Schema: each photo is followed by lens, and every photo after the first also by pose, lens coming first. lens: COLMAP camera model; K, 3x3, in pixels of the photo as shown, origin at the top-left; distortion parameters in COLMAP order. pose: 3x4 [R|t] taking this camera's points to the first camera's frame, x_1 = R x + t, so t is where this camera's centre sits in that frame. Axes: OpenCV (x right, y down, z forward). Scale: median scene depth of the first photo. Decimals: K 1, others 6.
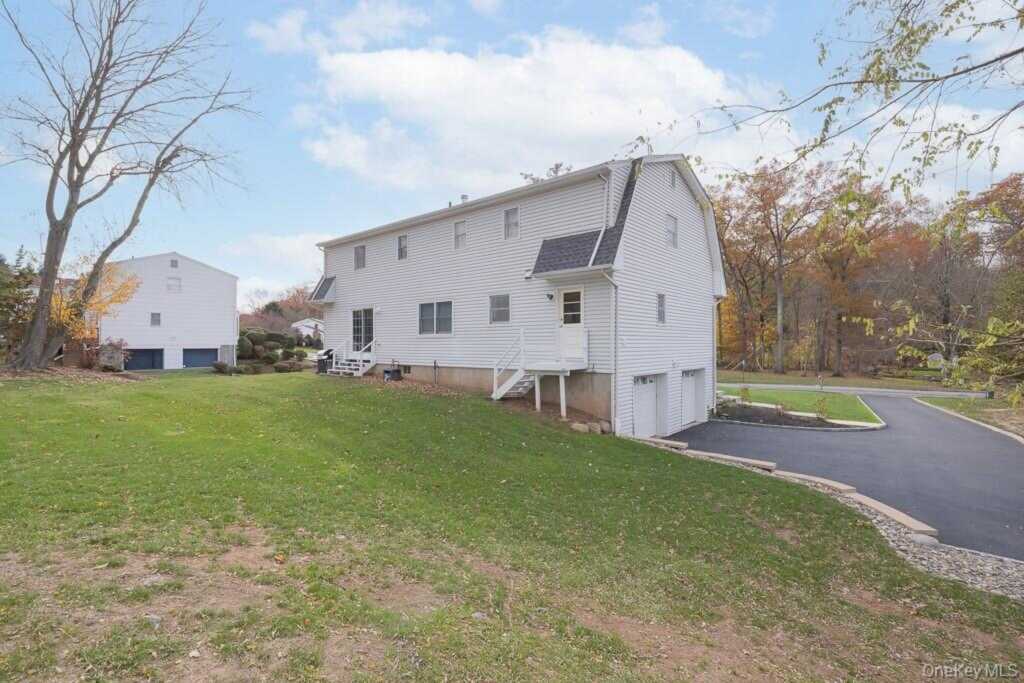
lens RADIAL K [[479.9, 0, 512.0], [0, 479.9, 341.5], [0, 0, 1]] dist [0.001492, 0.000141]
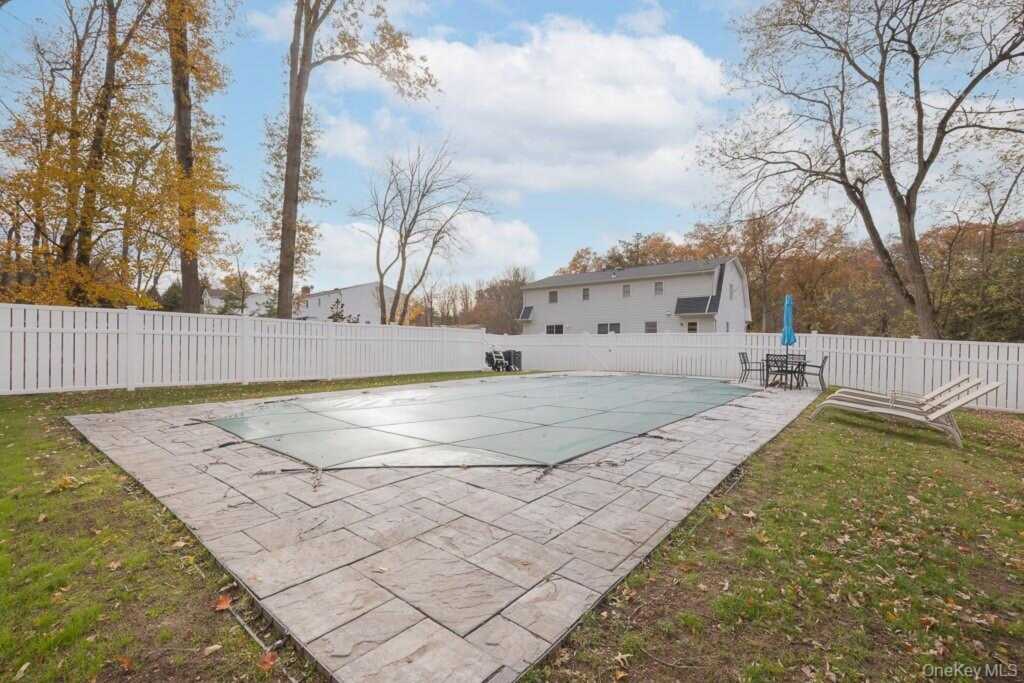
lens RADIAL K [[440.3, 0, 512.0], [0, 440.3, 341.5], [0, 0, 1]] dist [-0.001042, -0.000092]
pose [[0.999886, 0.013458, 0.006898, -0.577745], [-0.013451, 0.999909, -0.001010, 0.000704], [-0.006911, 0.000917, 0.999976, -0.830254]]
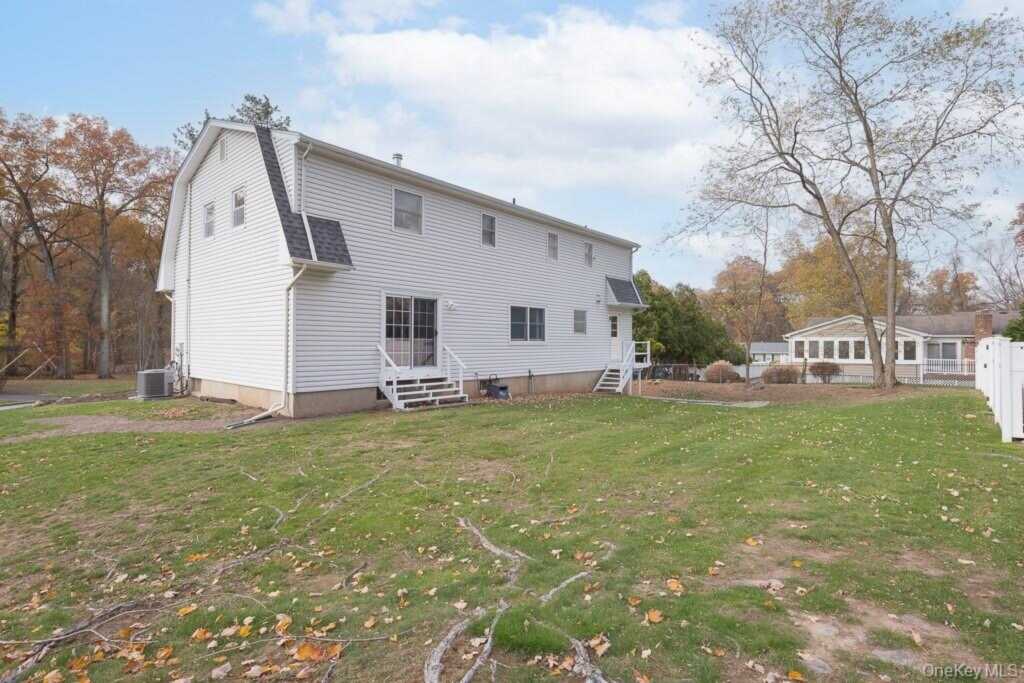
lens RADIAL K [[479.9, 0, 512.0], [0, 479.9, 341.5], [0, 0, 1]] dist [0.001492, 0.000141]
pose [[0.026051, 0.003215, 0.999655, -1.099498], [-0.010076, 0.999945, -0.002953, -0.012254], [-0.999610, -0.009996, 0.026082, 1.015586]]
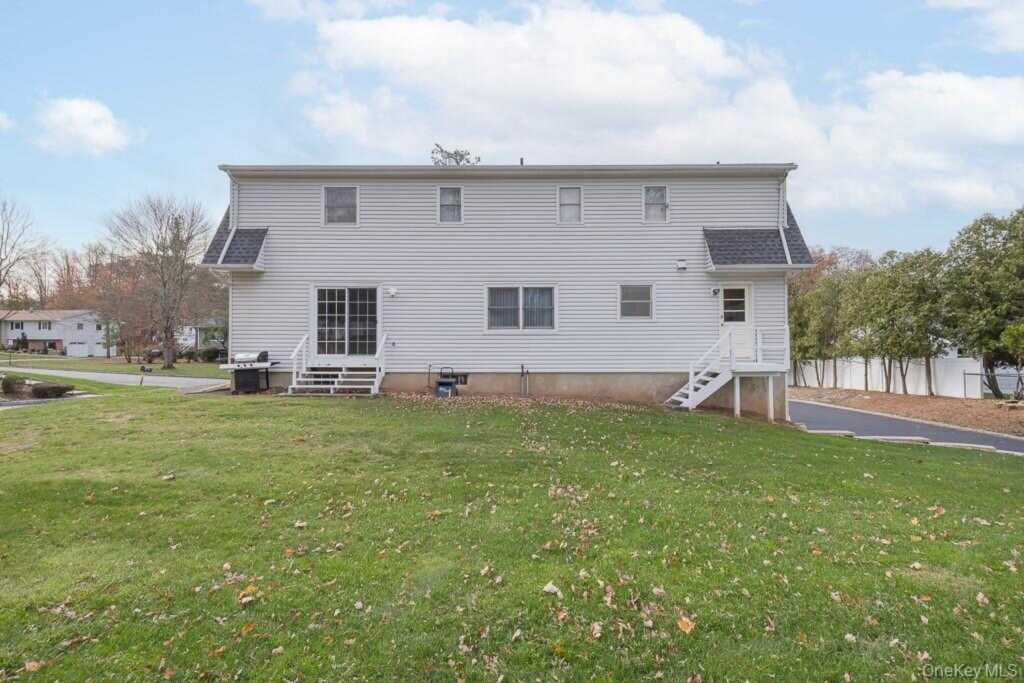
lens RADIAL K [[420.4, 0, 512.0], [0, 420.4, 341.5], [0, 0, 1]] dist [0.001002, -0.000015]
pose [[0.761862, 0.005441, 0.647717, -0.599724], [-0.003995, 0.999985, -0.003700, 0.005825], [-0.647727, 0.000232, 0.761872, 0.514502]]
